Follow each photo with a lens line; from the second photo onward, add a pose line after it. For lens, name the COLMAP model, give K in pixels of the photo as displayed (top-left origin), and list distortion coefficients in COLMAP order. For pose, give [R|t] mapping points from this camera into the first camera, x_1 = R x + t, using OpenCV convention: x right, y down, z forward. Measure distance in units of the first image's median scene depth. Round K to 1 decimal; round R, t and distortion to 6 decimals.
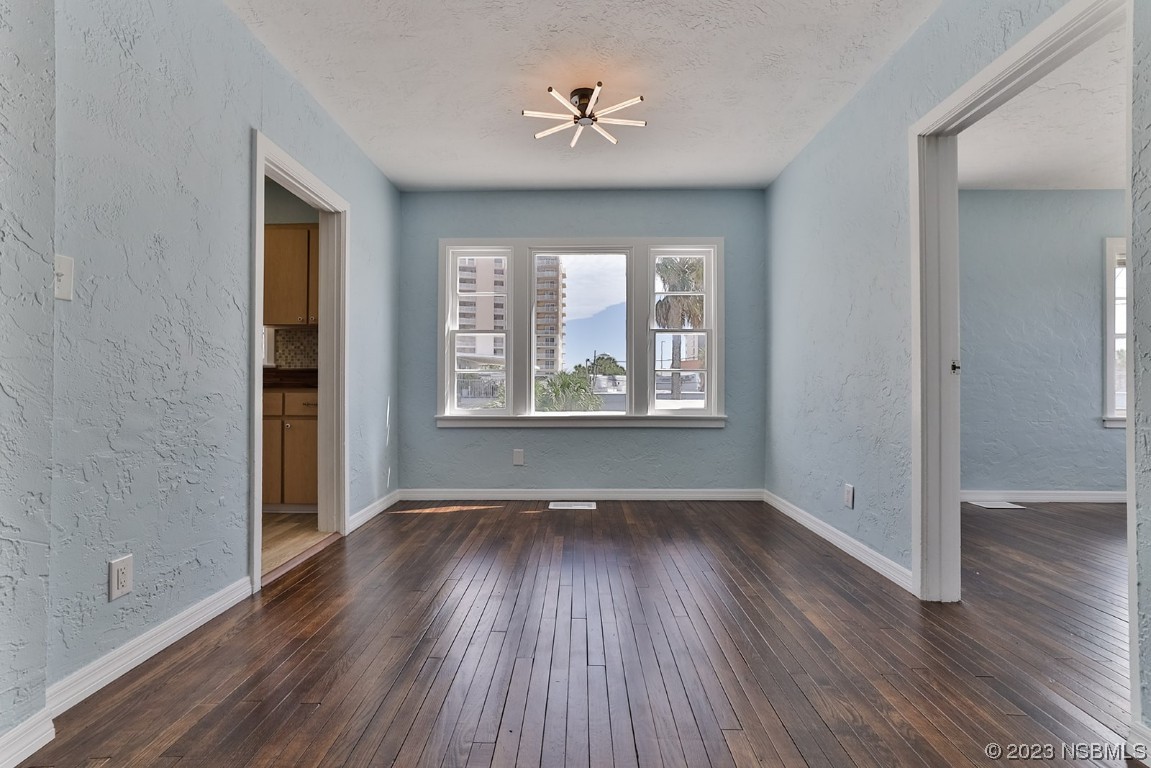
lens RADIAL K [[562.8, 0, 575.5], [0, 562.8, 384.0], [0, 0, 1]] dist [0.017042, 0.000182]
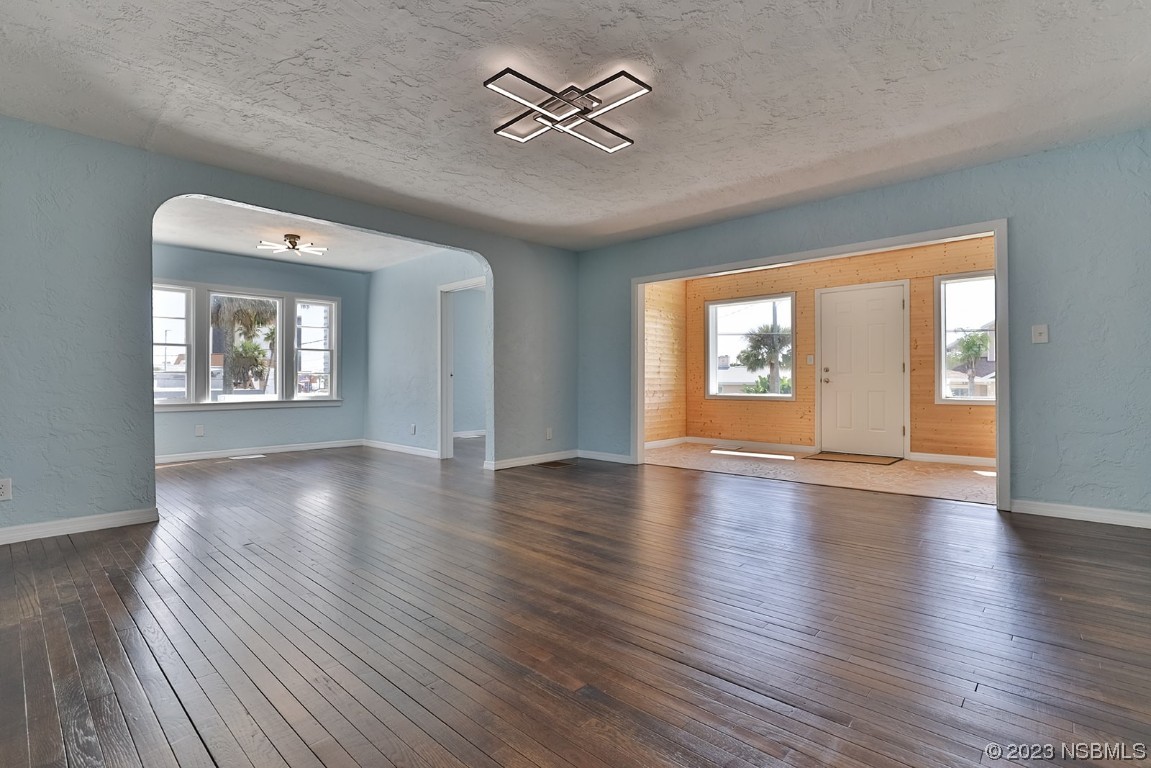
lens RADIAL K [[542.3, 0, 575.5], [0, 542.3, 384.0], [0, 0, 1]] dist [-0.000770, 0.000020]
pose [[0.681456, -0.010279, 0.731787, -0.476610], [0.005571, 0.999945, 0.008858, -0.001473], [-0.731838, -0.001960, 0.681476, -0.695688]]
